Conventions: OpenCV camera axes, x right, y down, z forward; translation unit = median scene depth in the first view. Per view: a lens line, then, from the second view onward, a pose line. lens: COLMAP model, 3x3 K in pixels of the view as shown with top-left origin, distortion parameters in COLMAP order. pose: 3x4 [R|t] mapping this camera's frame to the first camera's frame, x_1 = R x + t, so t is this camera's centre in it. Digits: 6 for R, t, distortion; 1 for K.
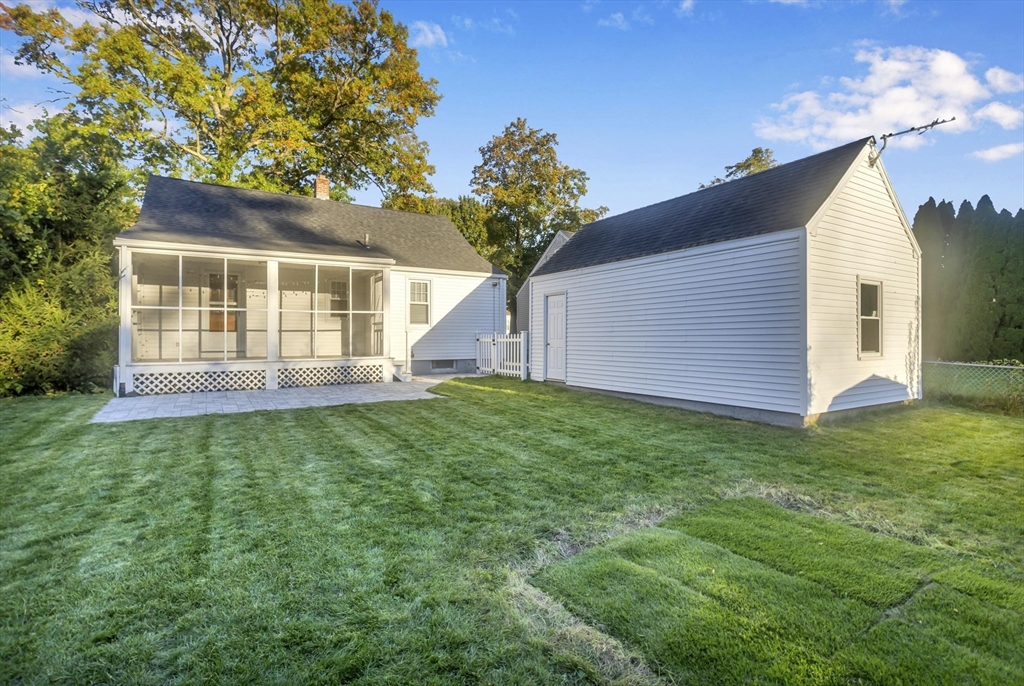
lens RADIAL K [[498.8, 0, 511.2], [0, 498.8, 337.7], [0, 0, 1]] dist [-0.001070, 0.002477]
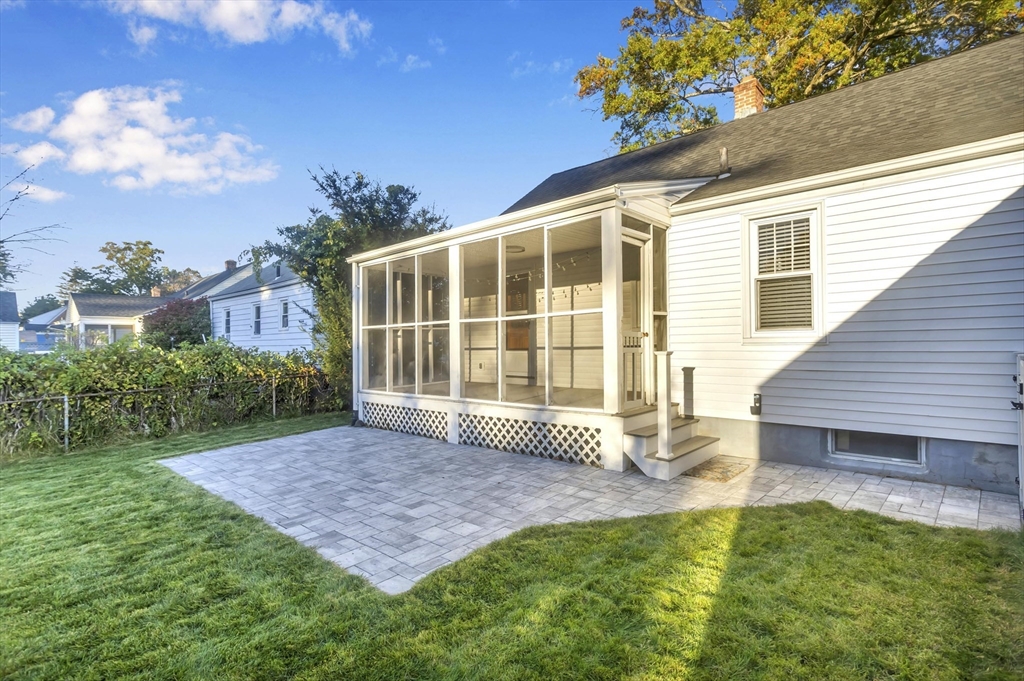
lens RADIAL K [[498.8, 0, 507.6], [0, 498.8, 337.4], [0, 0, 1]] dist [-0.001070, 0.002477]
pose [[0.264561, -0.013932, -0.964268, 0.153470], [0.016622, 0.999813, -0.009885, -0.024946], [0.964226, -0.013413, 0.264743, 0.819310]]
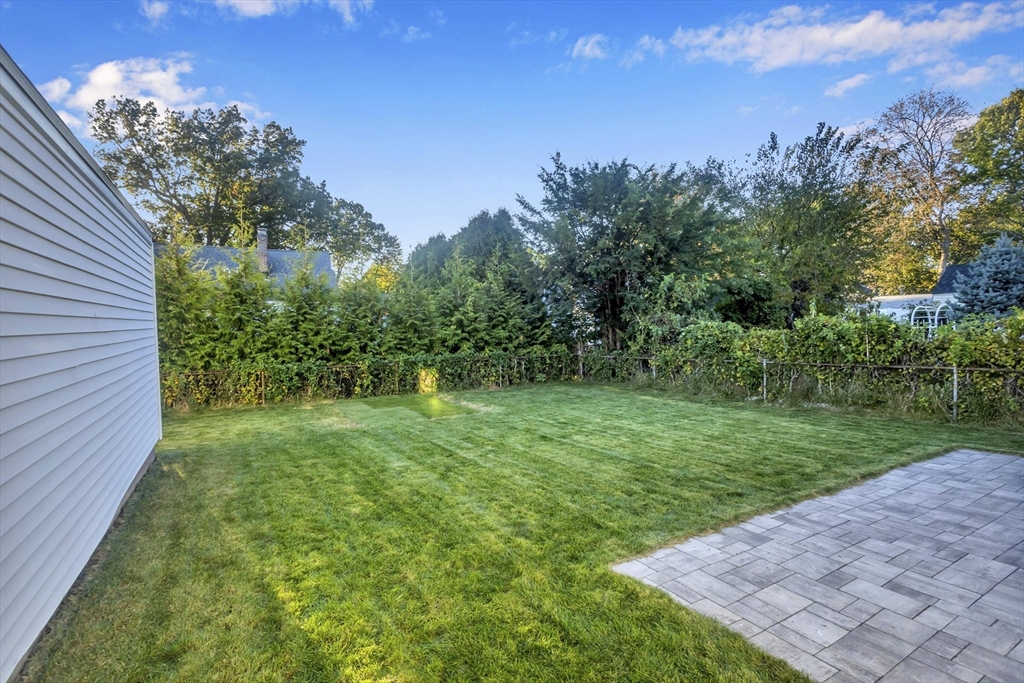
lens RADIAL K [[498.8, 0, 518.0], [0, 498.8, 337.5], [0, 0, 1]] dist [-0.001070, 0.002477]
pose [[-0.999590, 0.011026, 0.026433, -0.021499], [0.011831, 0.999465, 0.030489, -0.029288], [-0.026082, 0.030789, -0.999186, 1.039295]]
